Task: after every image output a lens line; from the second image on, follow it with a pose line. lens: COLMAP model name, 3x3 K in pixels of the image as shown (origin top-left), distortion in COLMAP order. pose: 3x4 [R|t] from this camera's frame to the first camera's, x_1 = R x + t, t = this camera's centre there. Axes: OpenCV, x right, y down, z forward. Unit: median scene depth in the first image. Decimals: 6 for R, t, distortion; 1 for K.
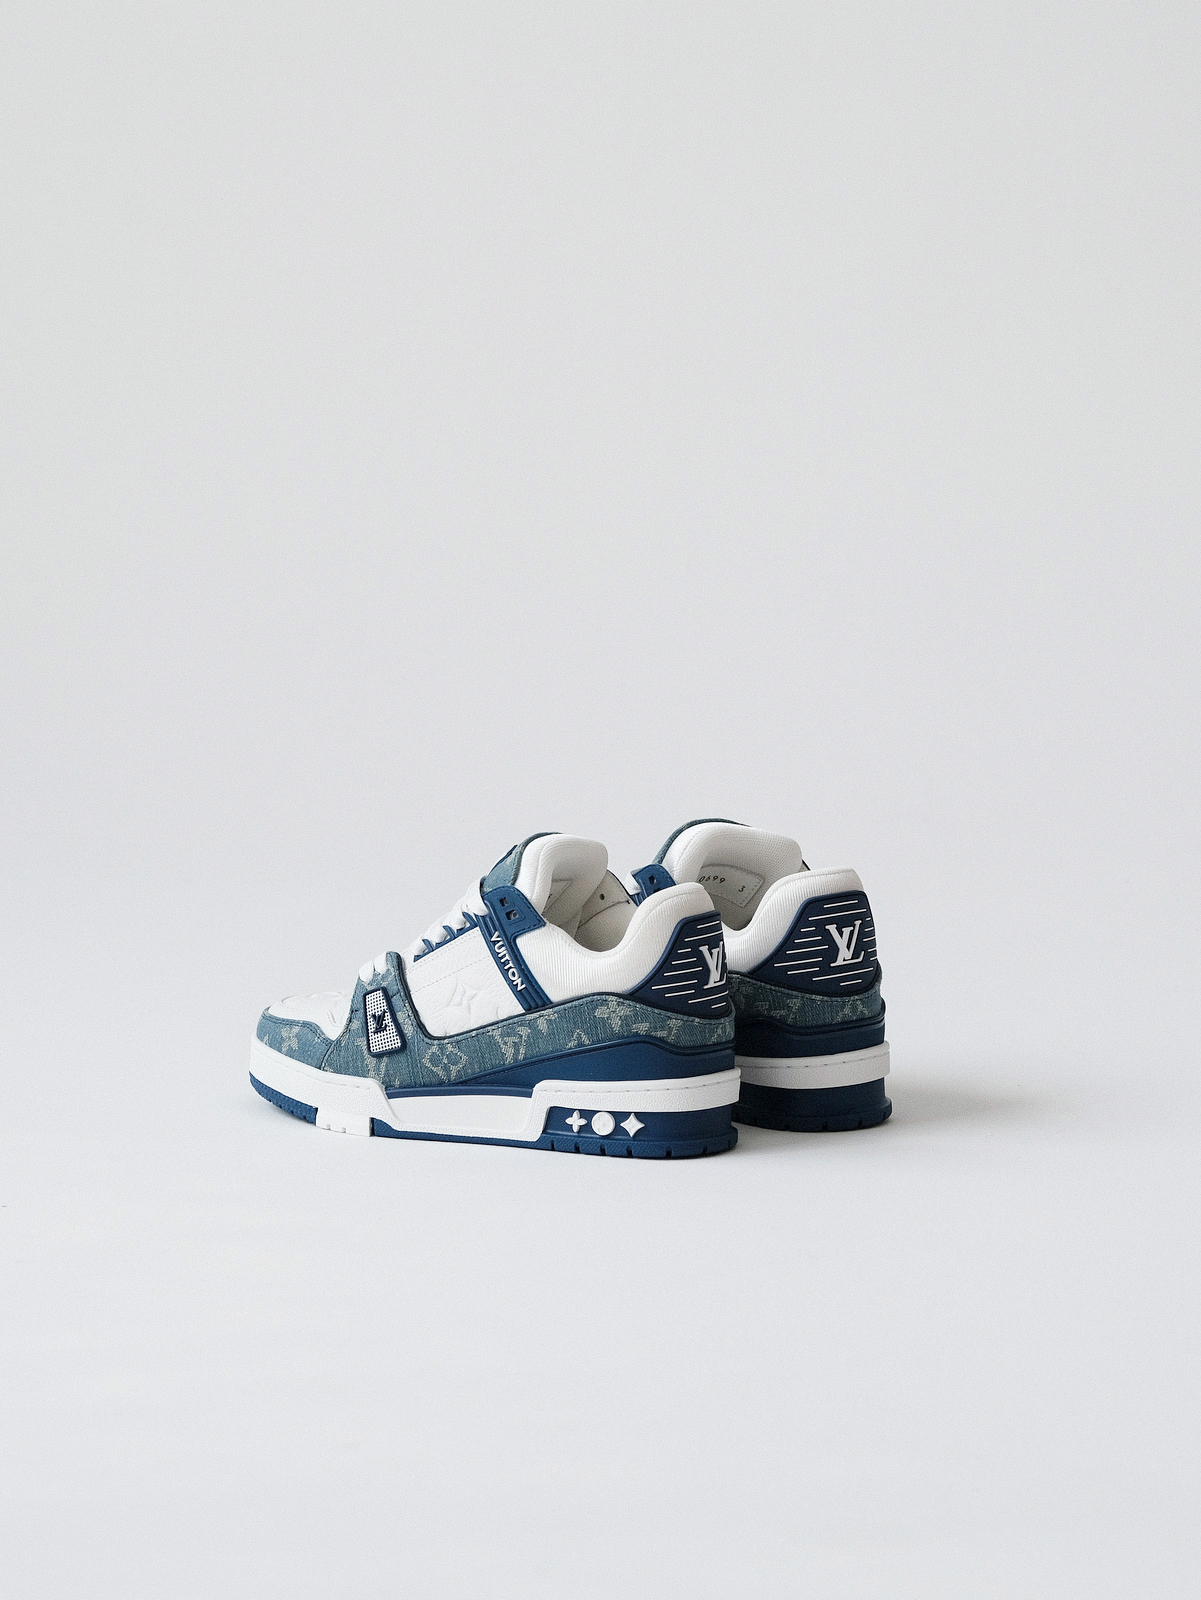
lens RADIAL K [[5884.1, 0, 599.2], [0, 5884.1, 794.2], [0, 0, 1]] dist [-0.096998, 0.000000]
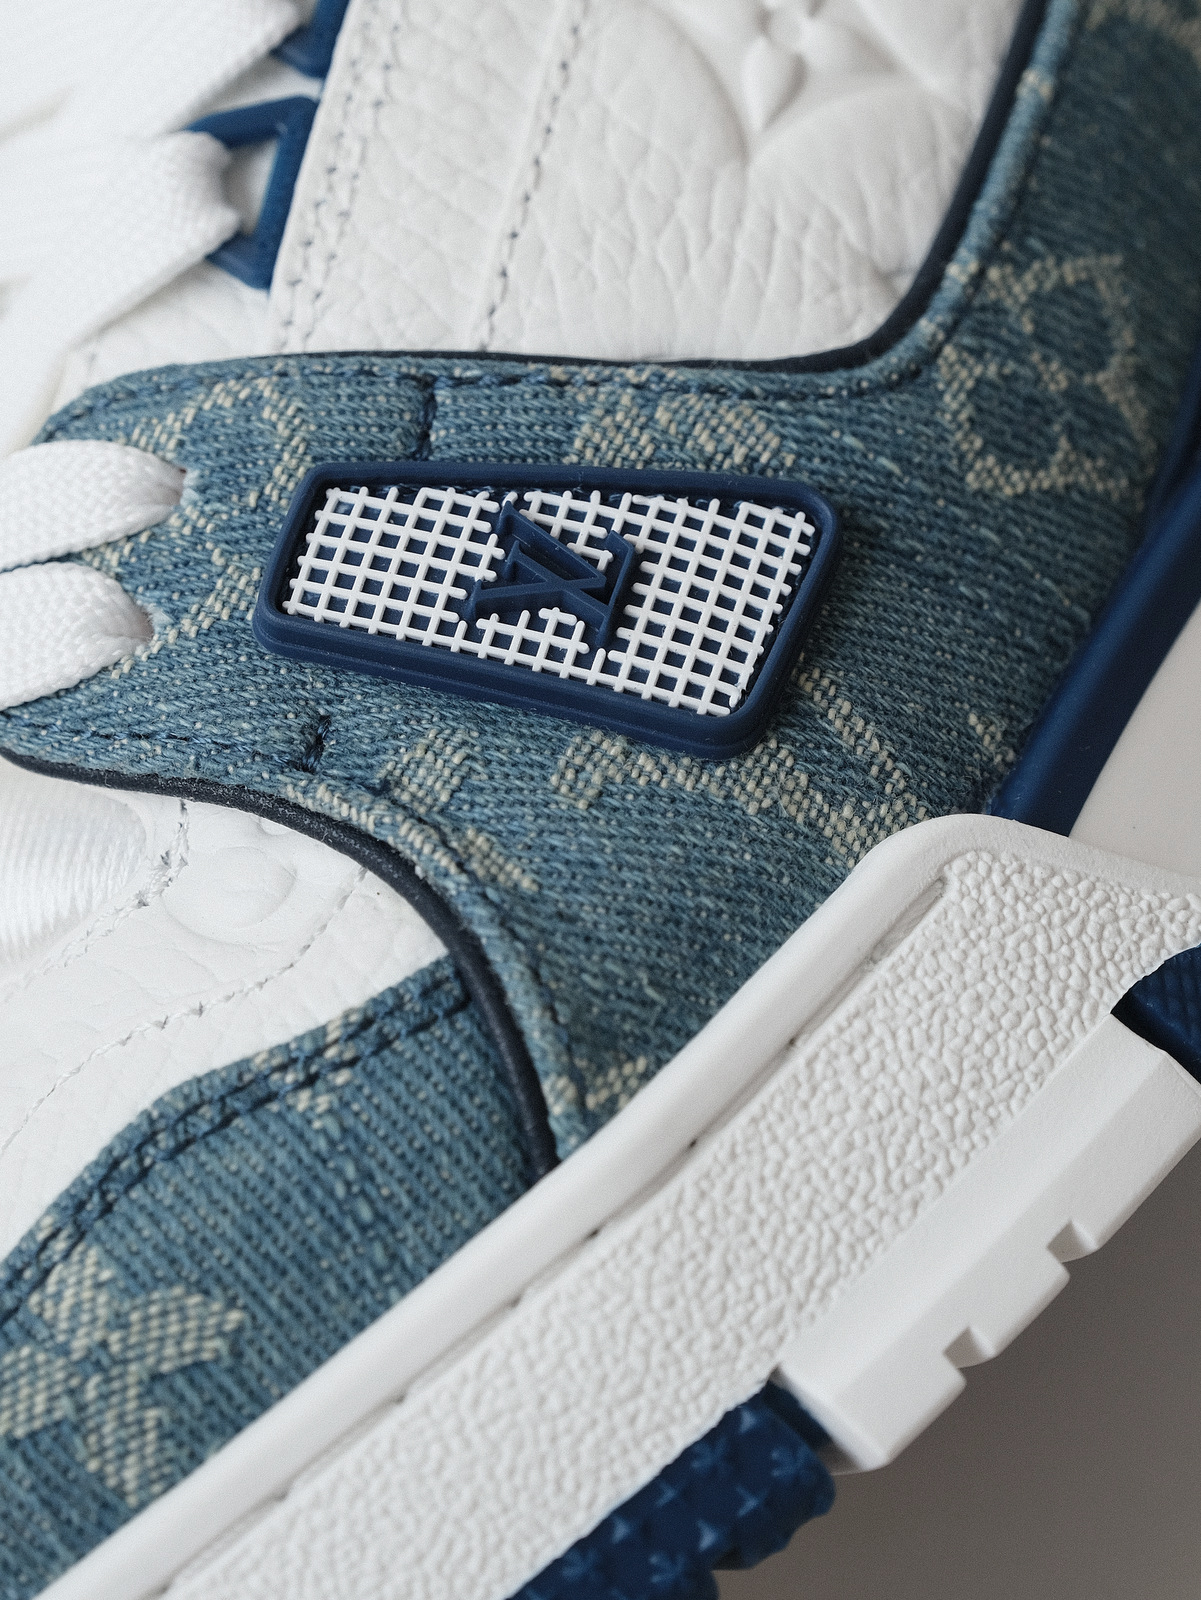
lens RADIAL K [[5884.1, 0, 597.1], [0, 5884.1, 793.7], [0, 0, 1]] dist [-0.096998, 0.000000]
pose [[0.310752, -0.399968, 0.862241, -0.157424], [0.774108, 0.632886, 0.014589, 0.041020], [-0.551535, 0.662934, 0.506289, 0.940729]]
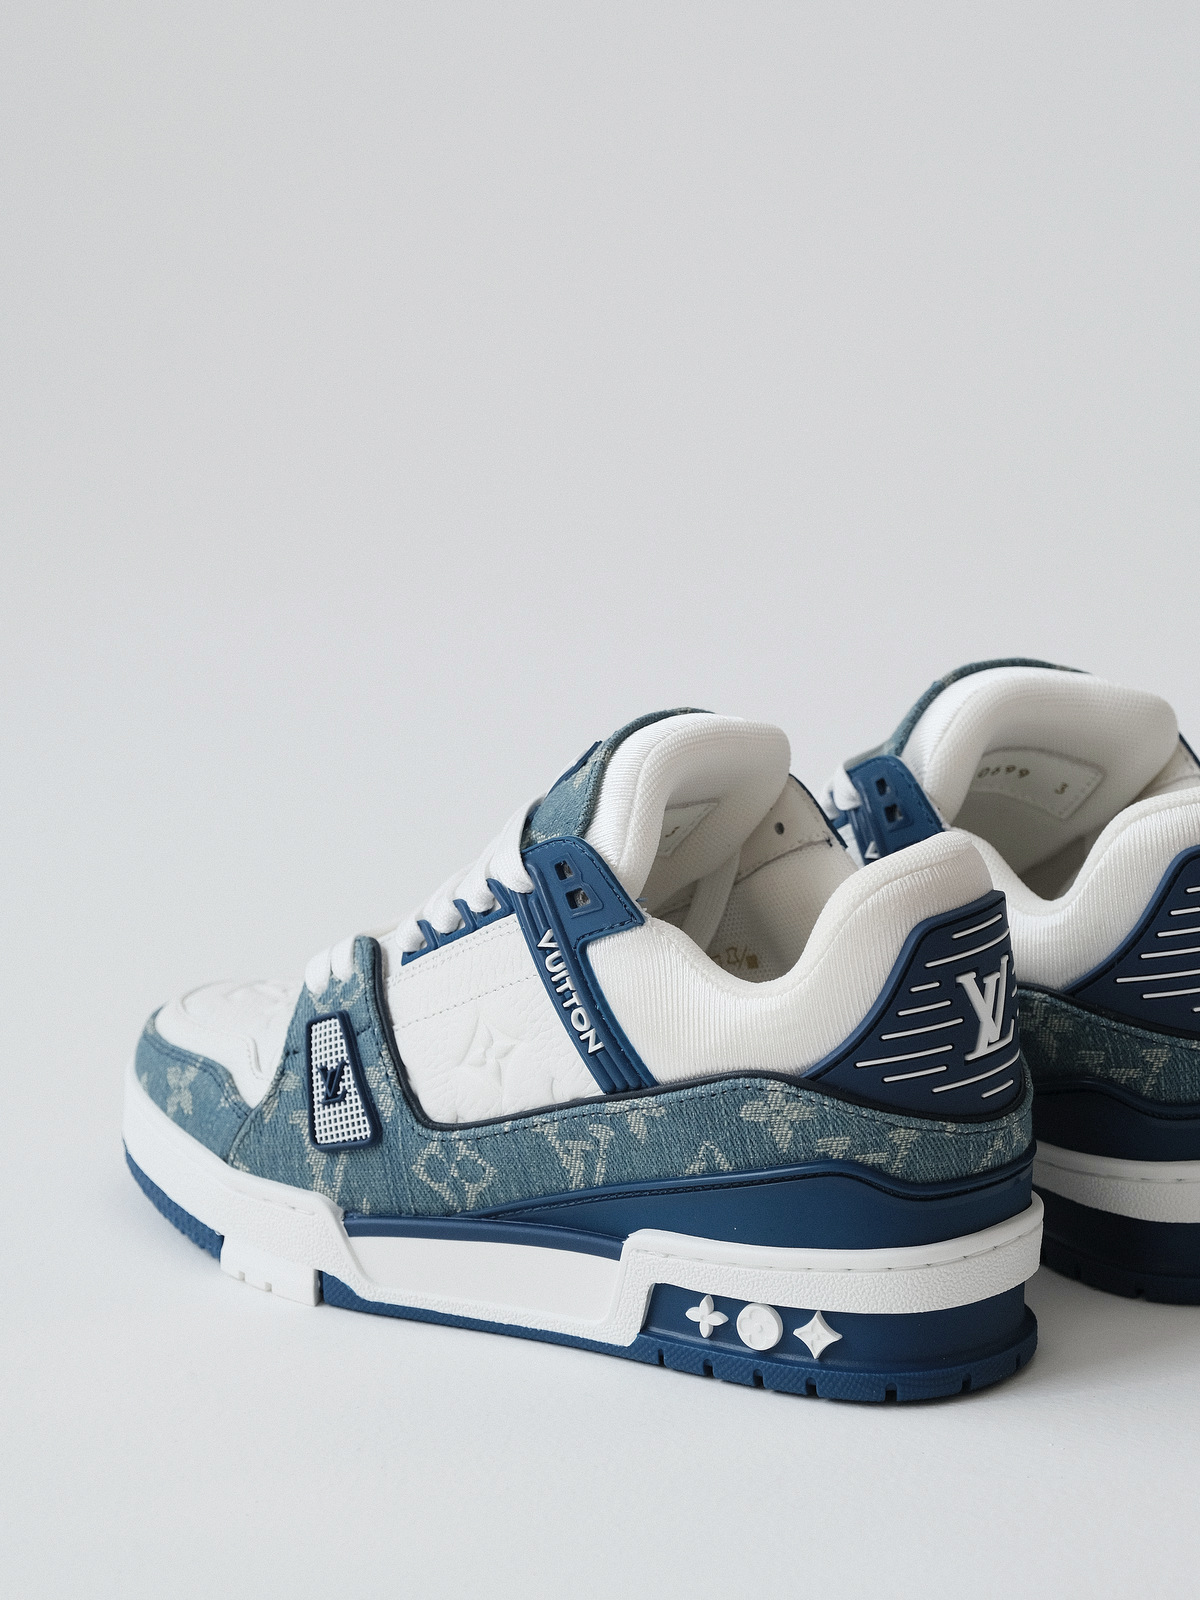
lens RADIAL K [[4839.2, 0, 481.0], [0, 4839.2, 631.0], [0, 0, 1]] dist [-0.007347, 0.000000]
pose [[0.993050, 0.007375, -0.117465, 0.024429], [0.003096, 0.996052, 0.088714, -0.037667], [0.117656, -0.088461, 0.989107, 0.594789]]
